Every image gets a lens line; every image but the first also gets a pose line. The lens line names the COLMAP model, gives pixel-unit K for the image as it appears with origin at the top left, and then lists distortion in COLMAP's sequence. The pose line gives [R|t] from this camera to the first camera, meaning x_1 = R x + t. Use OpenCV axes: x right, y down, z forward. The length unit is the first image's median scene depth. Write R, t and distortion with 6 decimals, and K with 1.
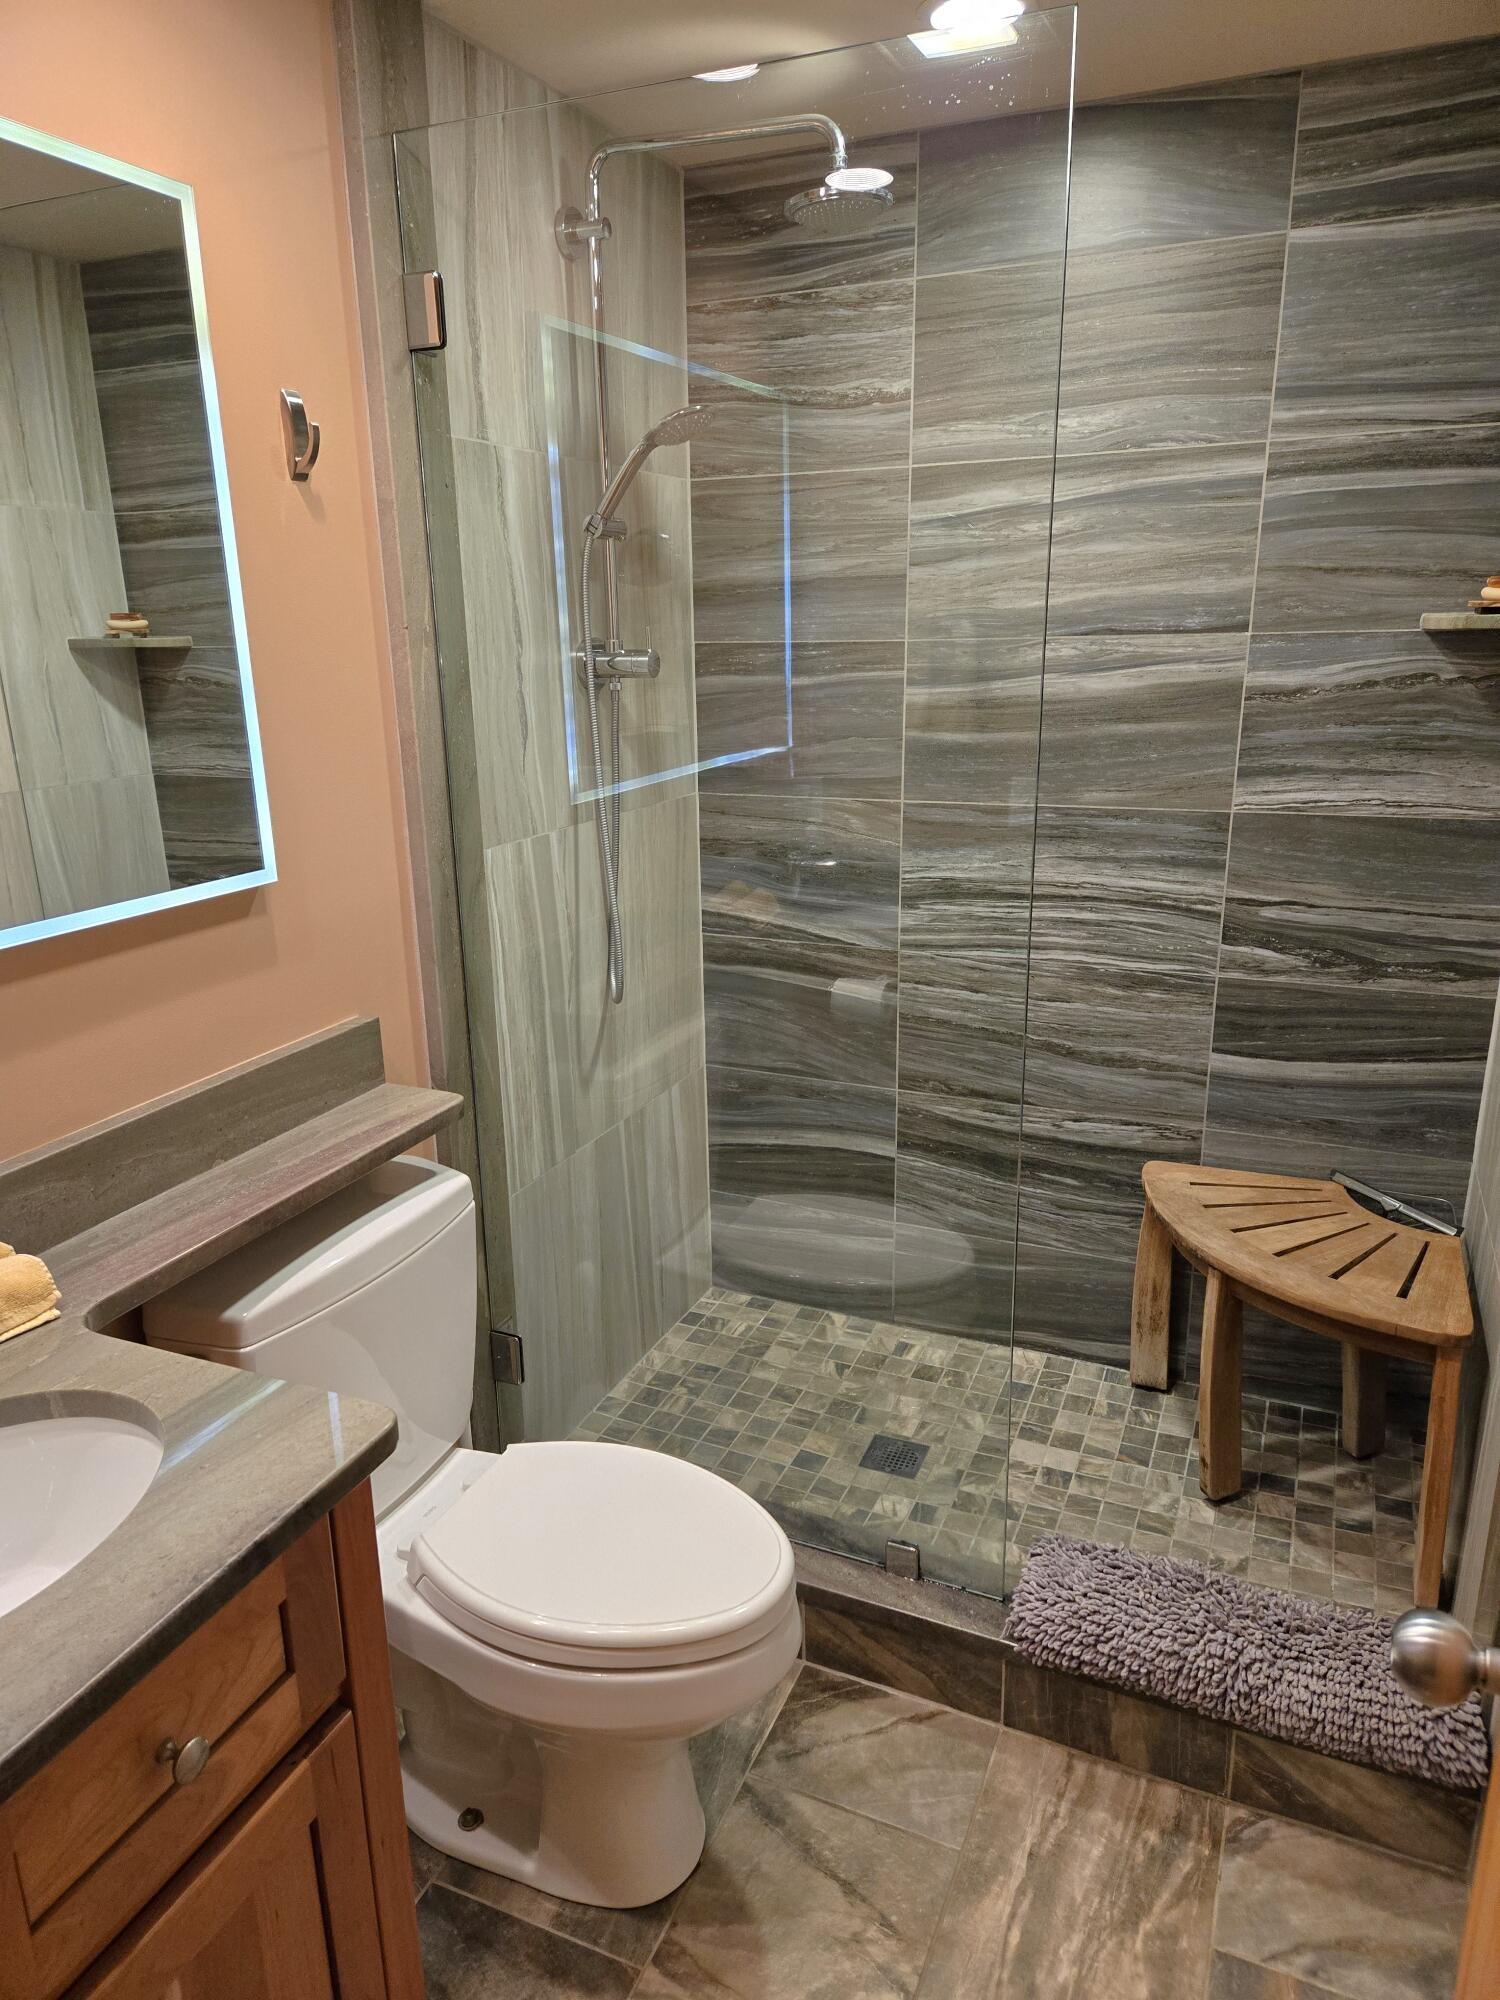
lens RADIAL K [[1328.3, 0, 752.4], [0, 1328.3, 1002.6], [0, 0, 1]] dist [0.079661, -0.064532]
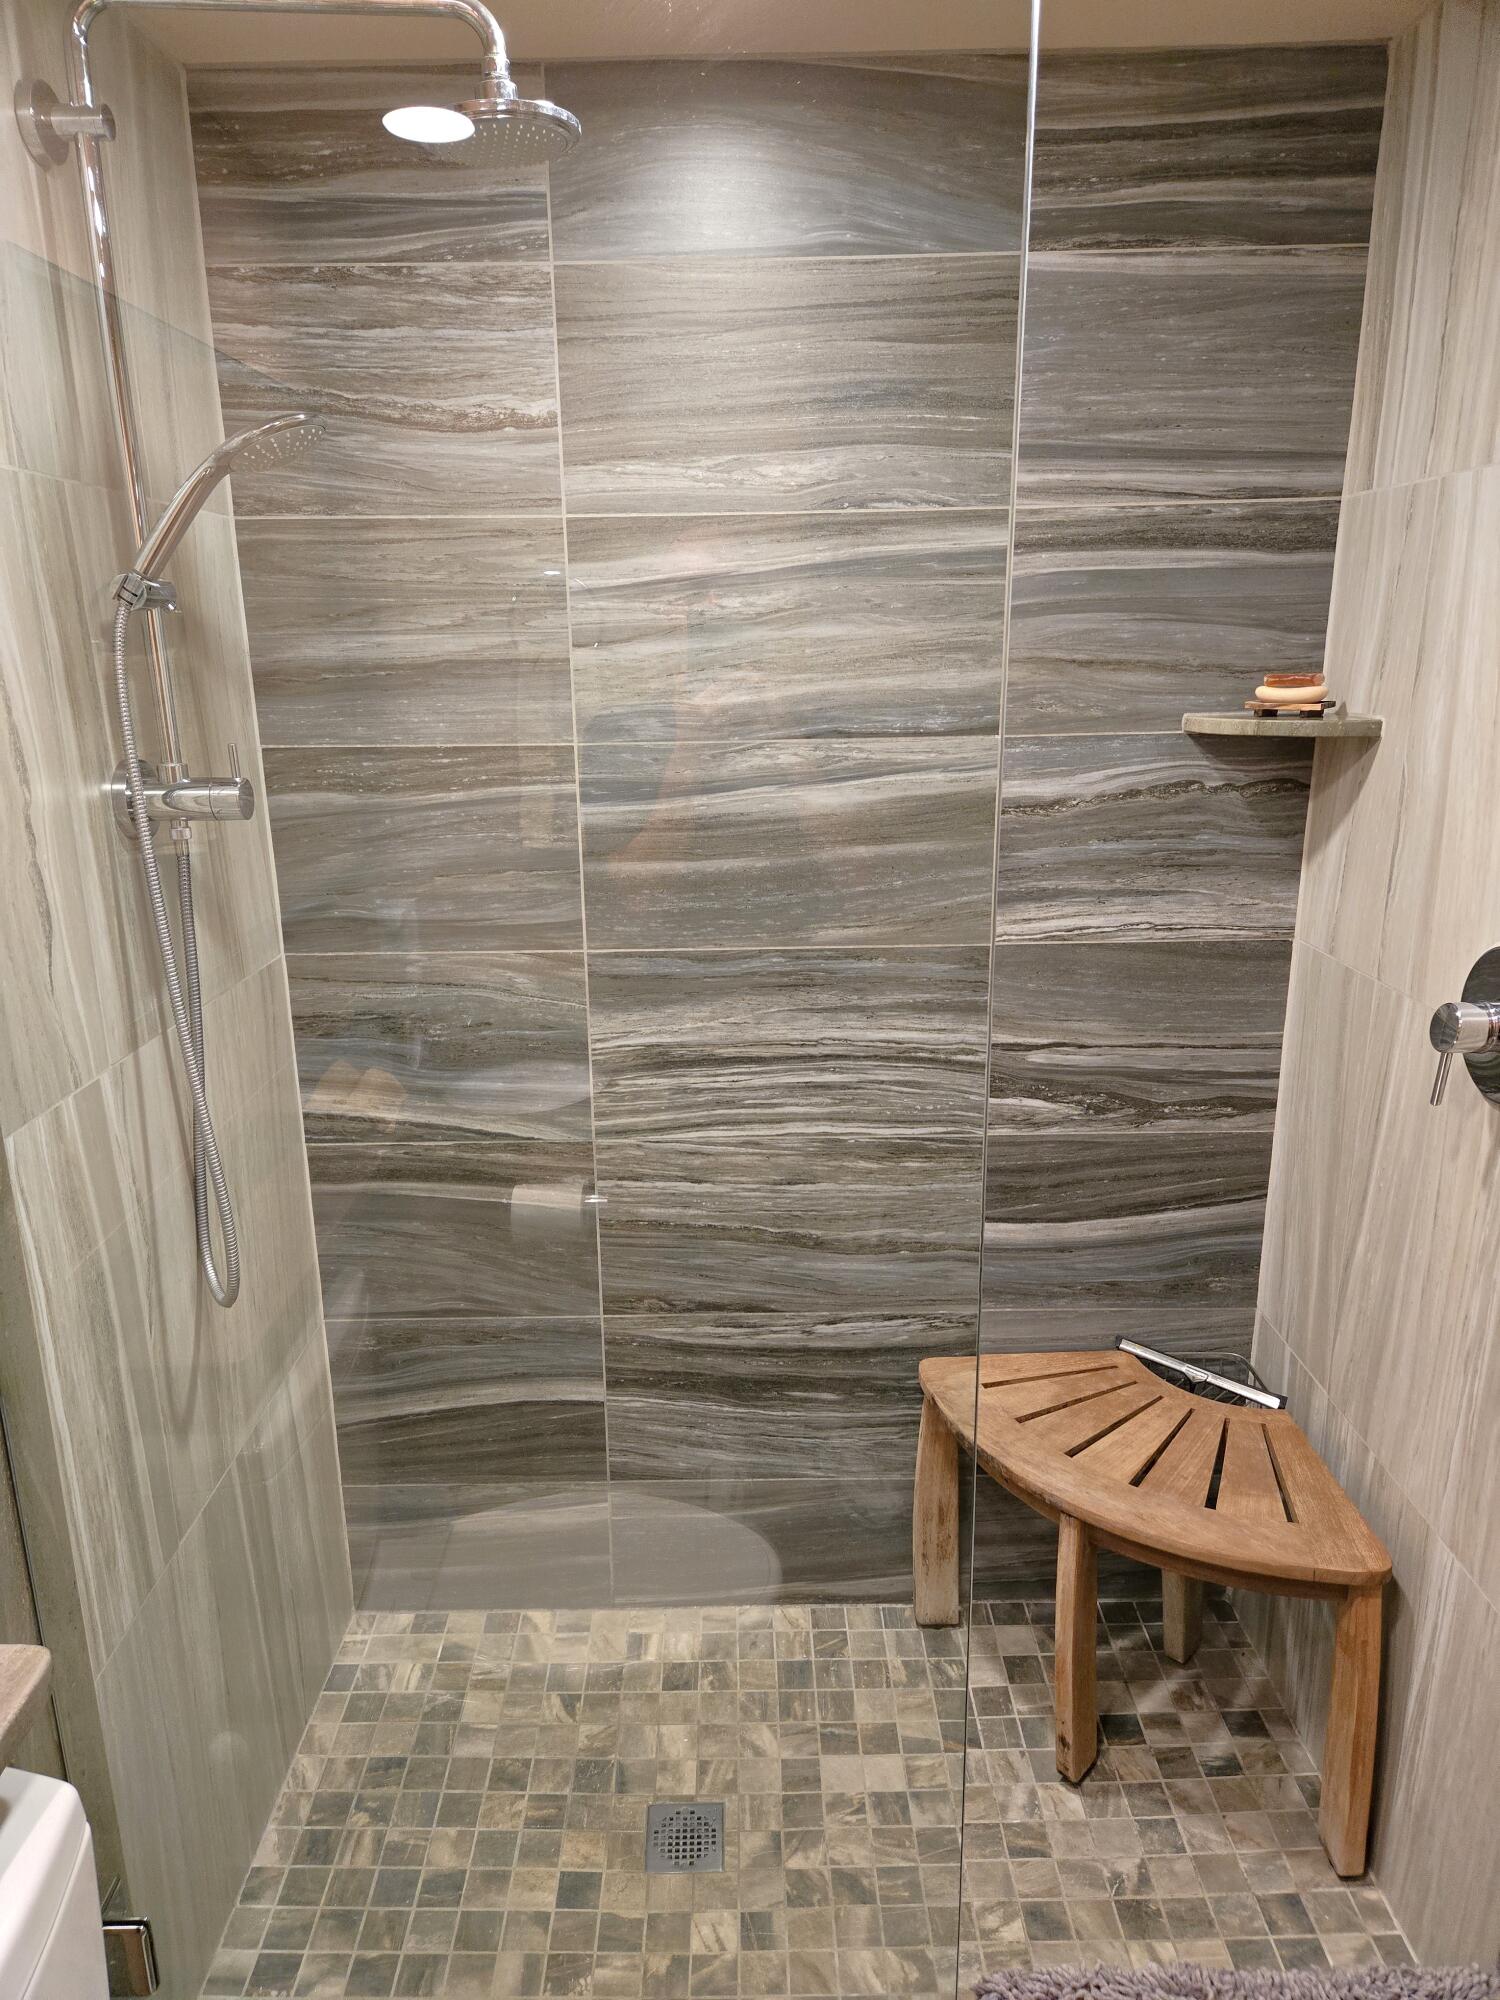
lens RADIAL K [[1328.3, 0, 739.2], [0, 1328.3, 1016.7], [0, 0, 1]] dist [0.079661, -0.064532]
pose [[0.918345, -0.104804, 0.381652, -0.110272], [0.109209, 0.993967, 0.010167, -0.123263], [-0.380415, 0.032343, 0.924250, 0.291655]]
